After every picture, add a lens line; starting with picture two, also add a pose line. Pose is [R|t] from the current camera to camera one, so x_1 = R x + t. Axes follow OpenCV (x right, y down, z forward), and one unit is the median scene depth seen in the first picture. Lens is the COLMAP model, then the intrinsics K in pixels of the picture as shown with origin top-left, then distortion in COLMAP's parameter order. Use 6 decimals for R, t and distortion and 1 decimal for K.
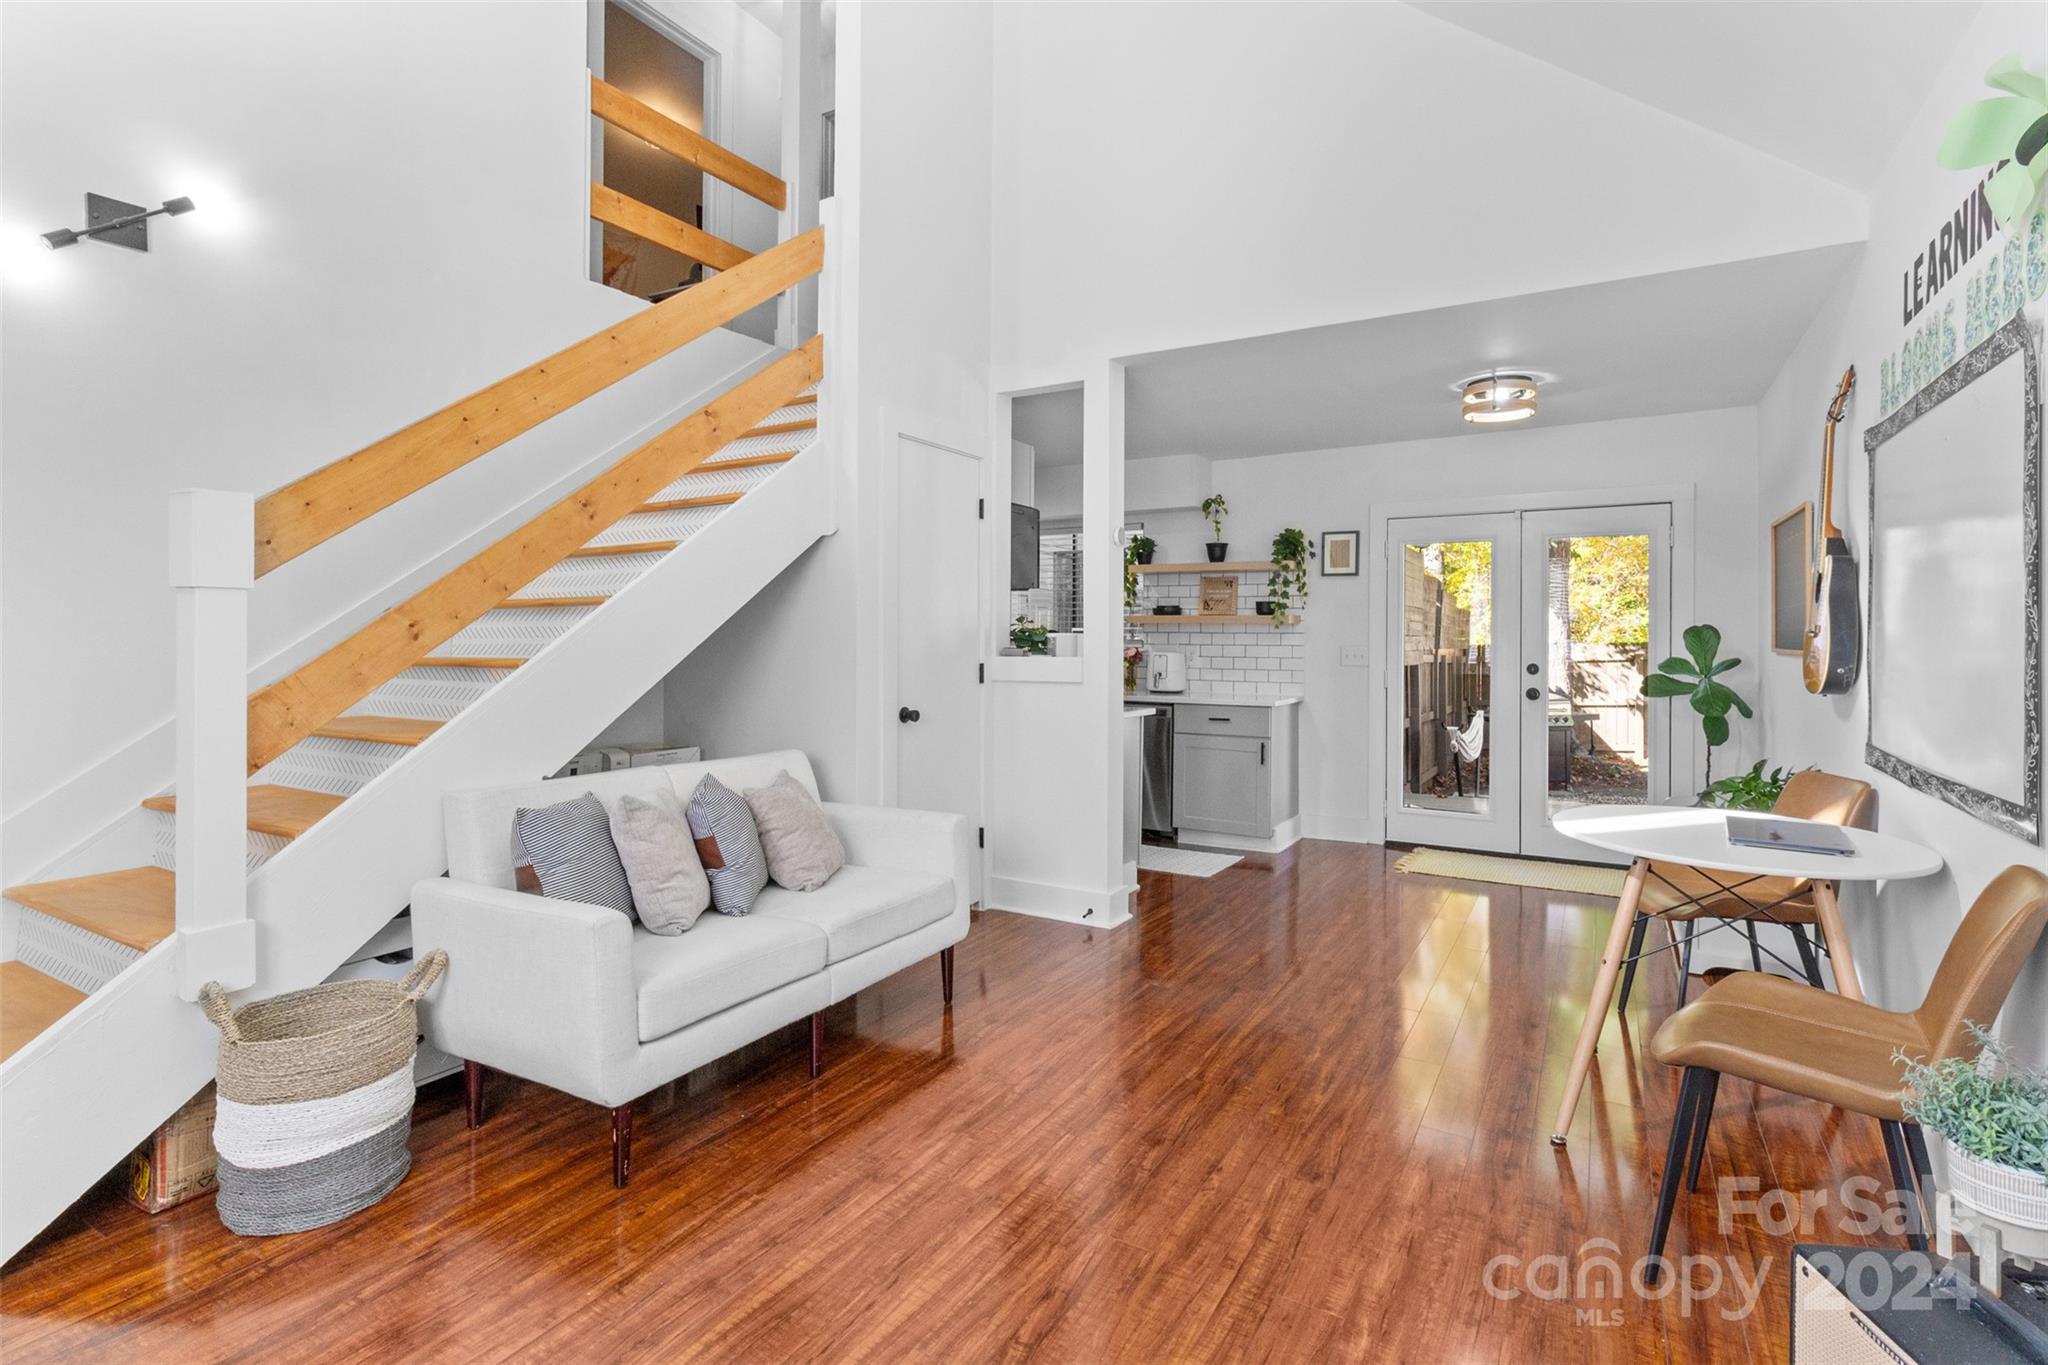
lens RADIAL K [[957.4, 0, 1064.7], [0, 957.4, 645.1], [0, 0, 1]] dist [-0.000269, 0.000121]
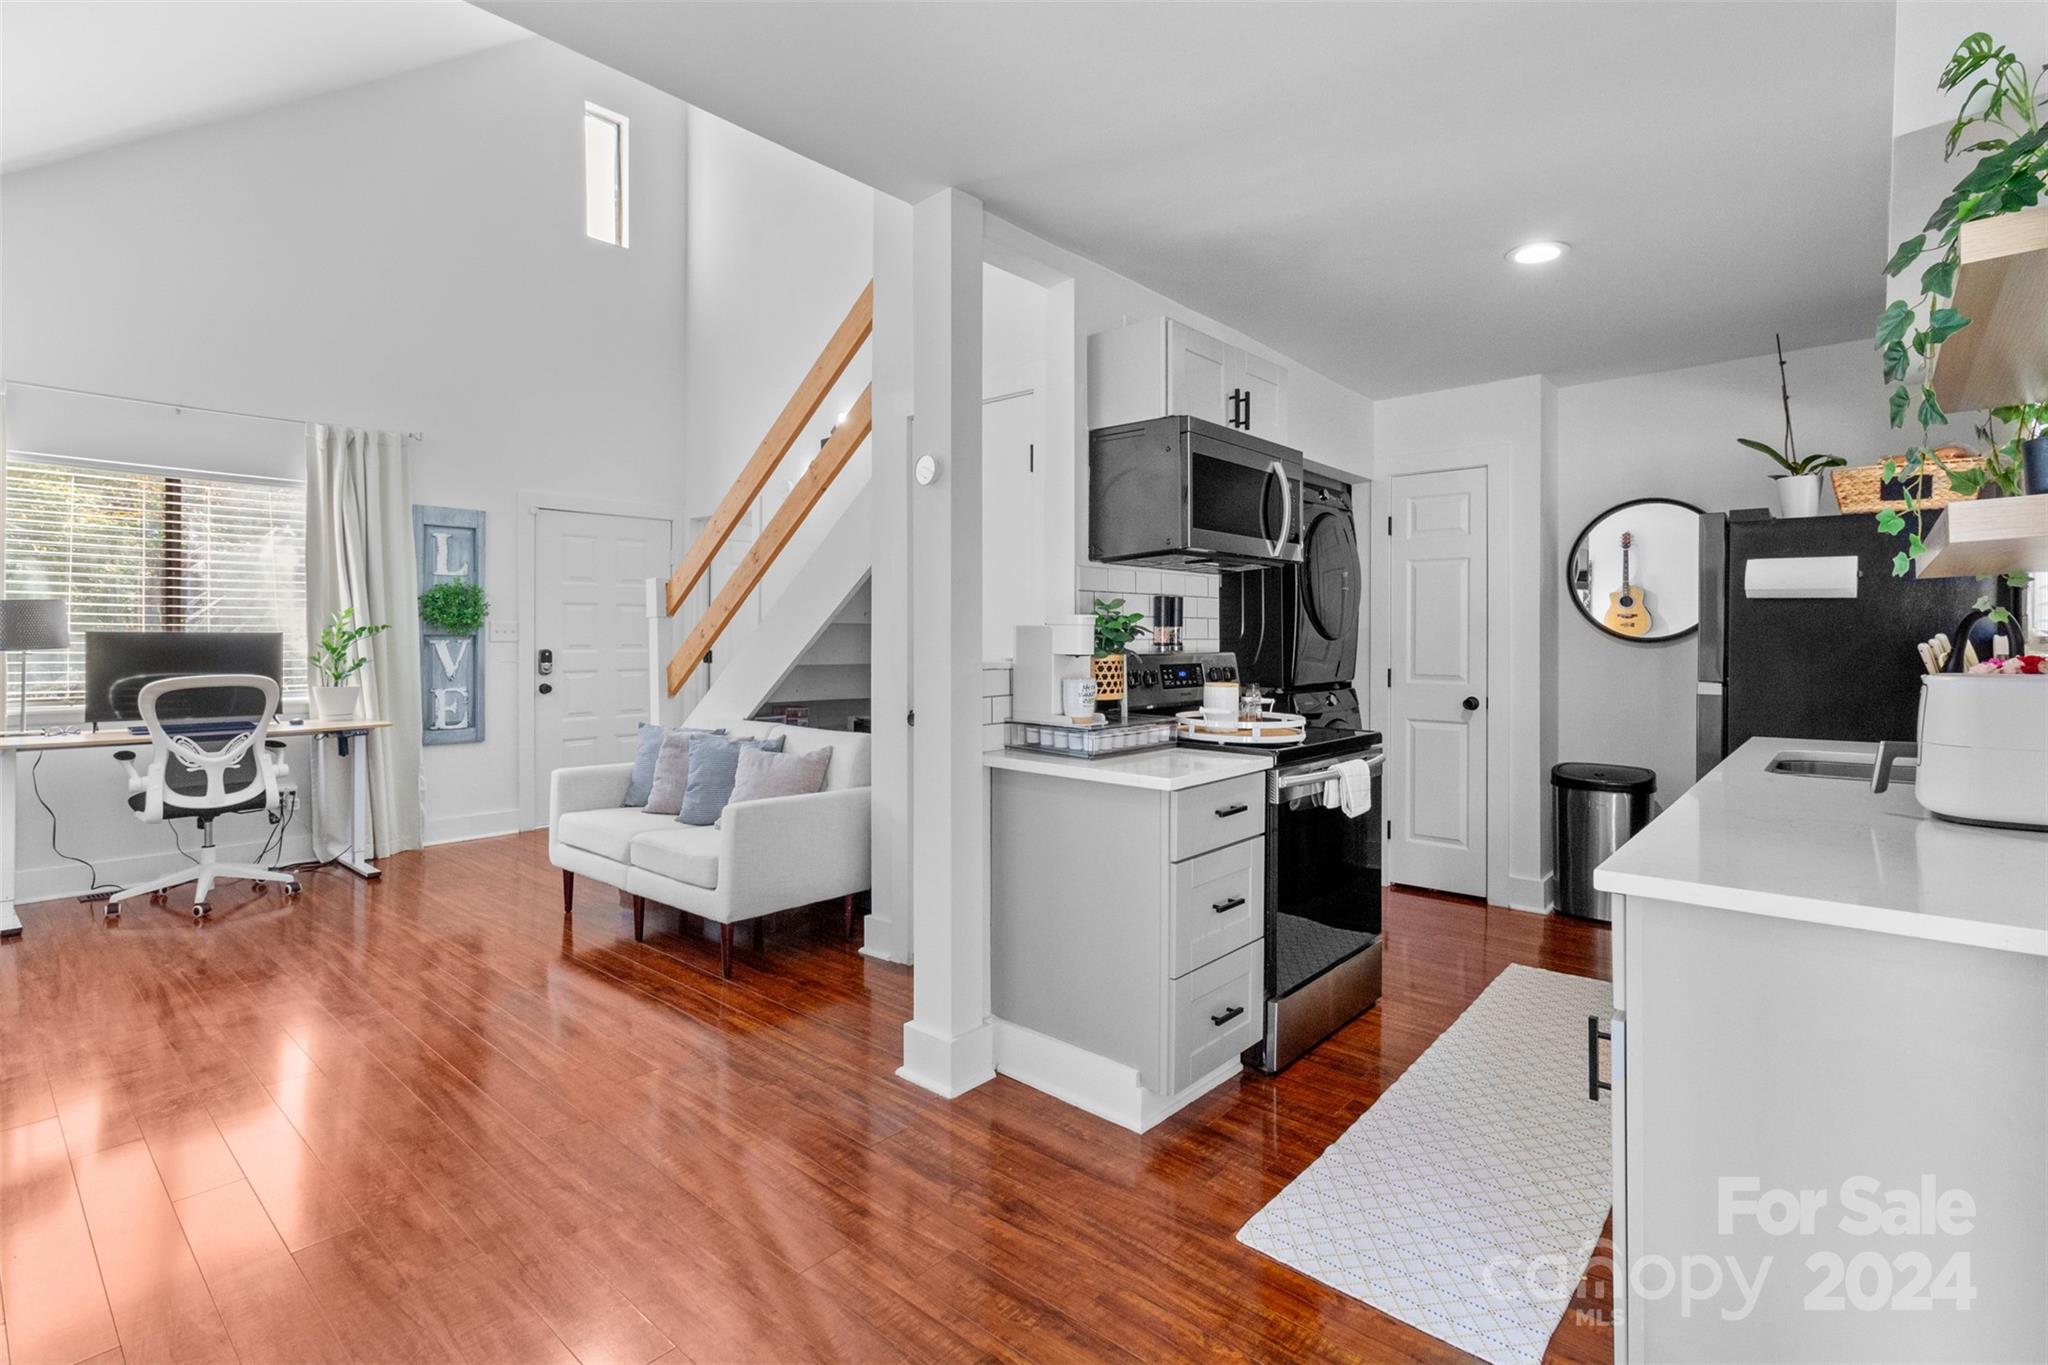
lens RADIAL K [[961.1, 0, 1051.5], [0, 961.1, 639.0], [0, 0, 1]] dist [0.000042, -0.000379]
pose [[-0.197964, -0.004652, -0.980198, 0.528676], [-0.005592, 0.999978, -0.003616, -0.000602], [0.980193, 0.004766, -0.197986, 0.966081]]
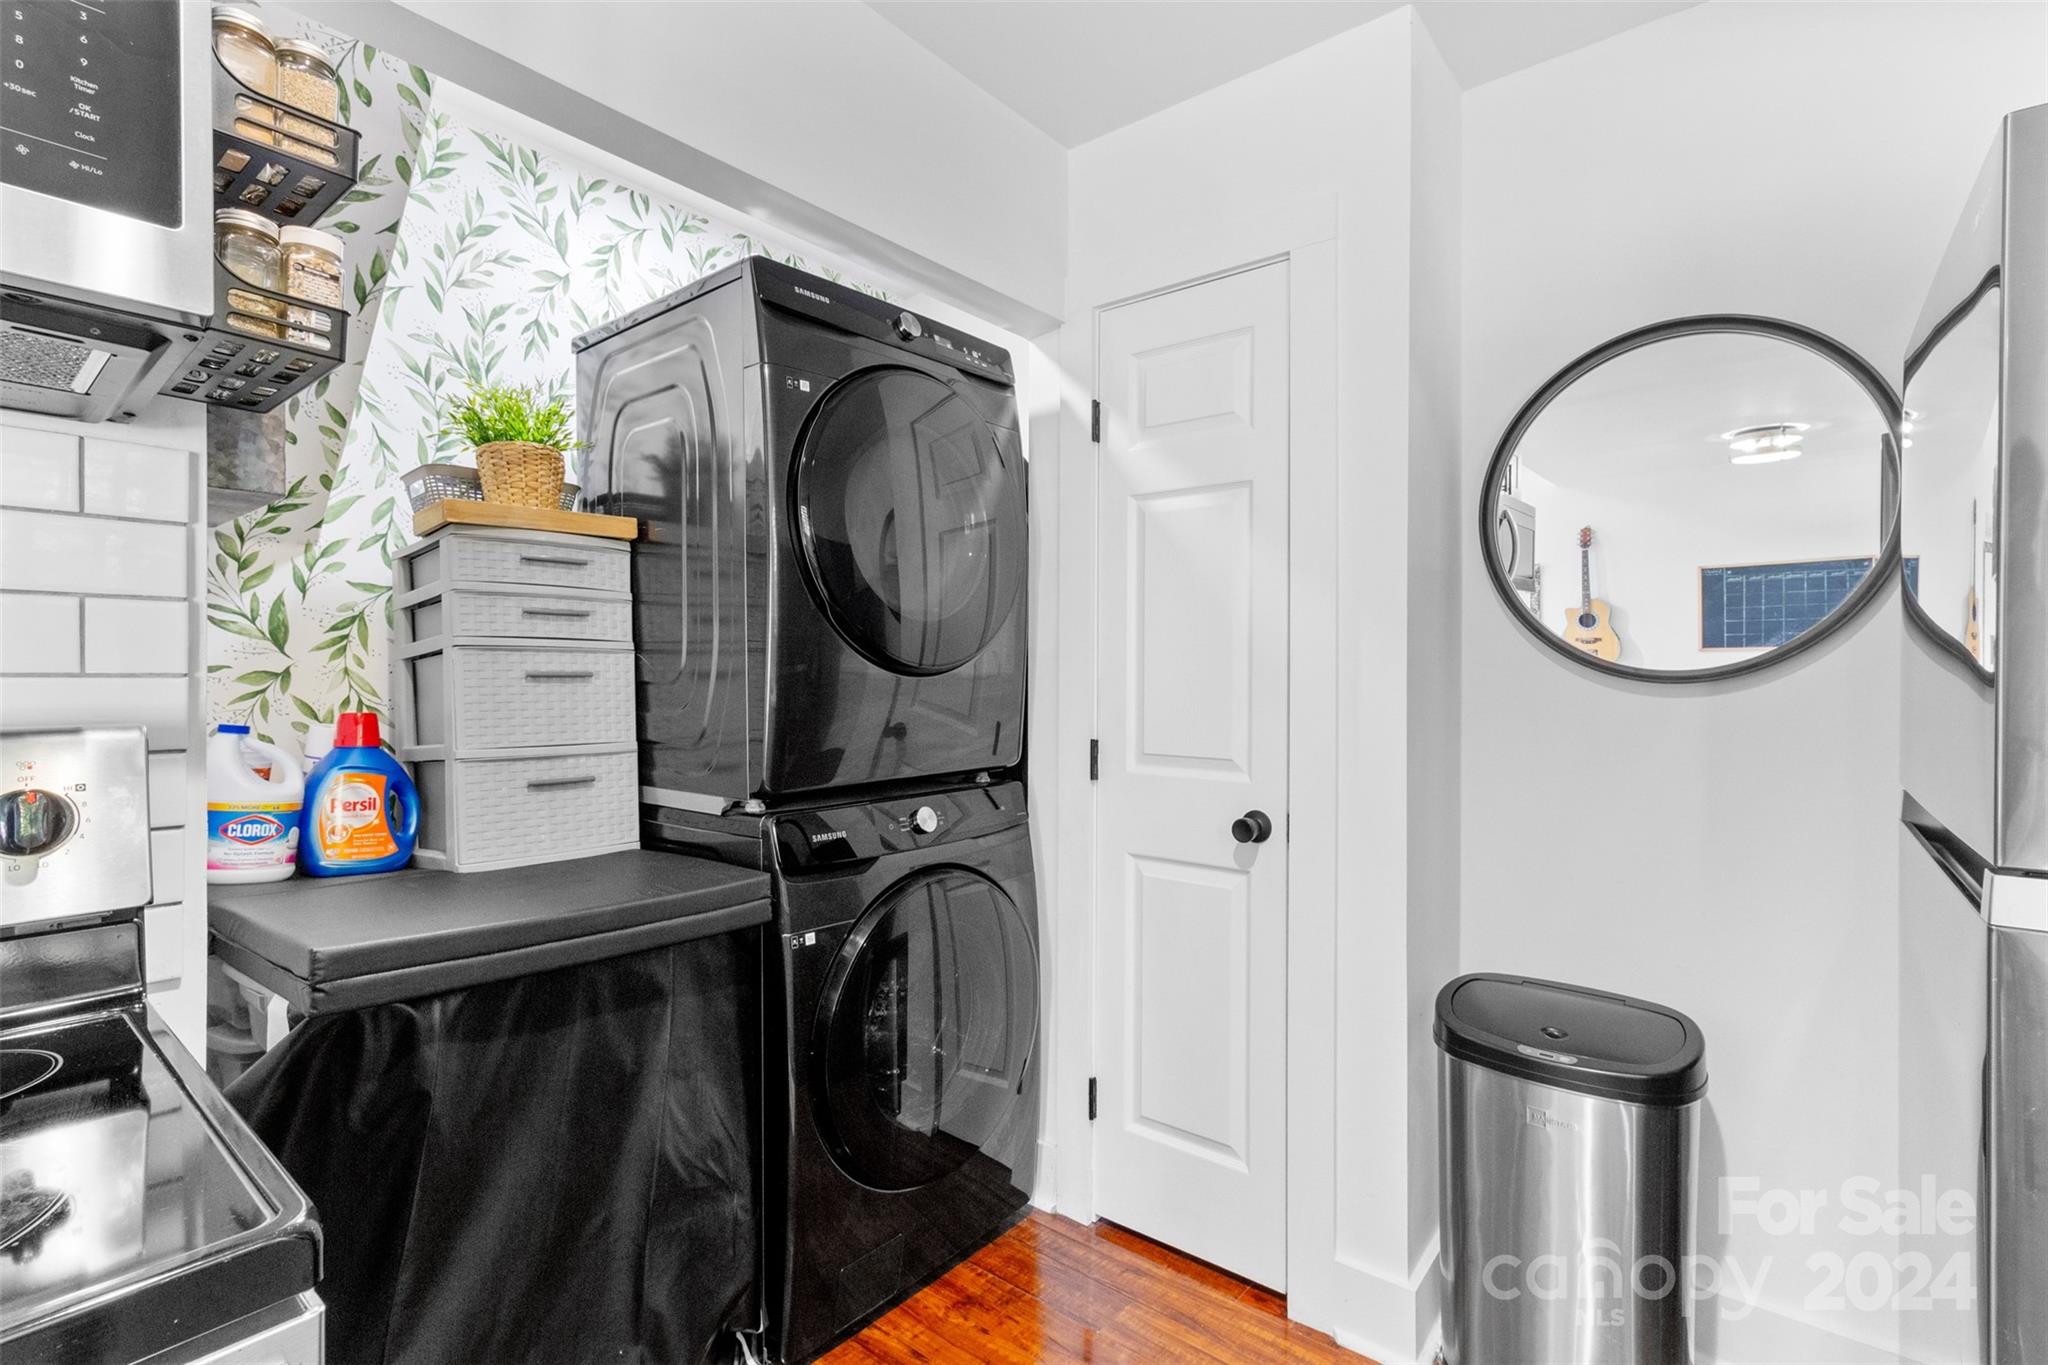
lens RADIAL K [[948.3, 0, 1038.1], [0, 948.3, 666.0], [0, 0, 1]] dist [-0.000268, 0.000151]
pose [[-0.173363, -0.009018, -0.984817, -0.027386], [-0.008913, 0.999931, -0.007587, -0.005782], [0.984818, 0.007463, -0.173432, 1.147697]]
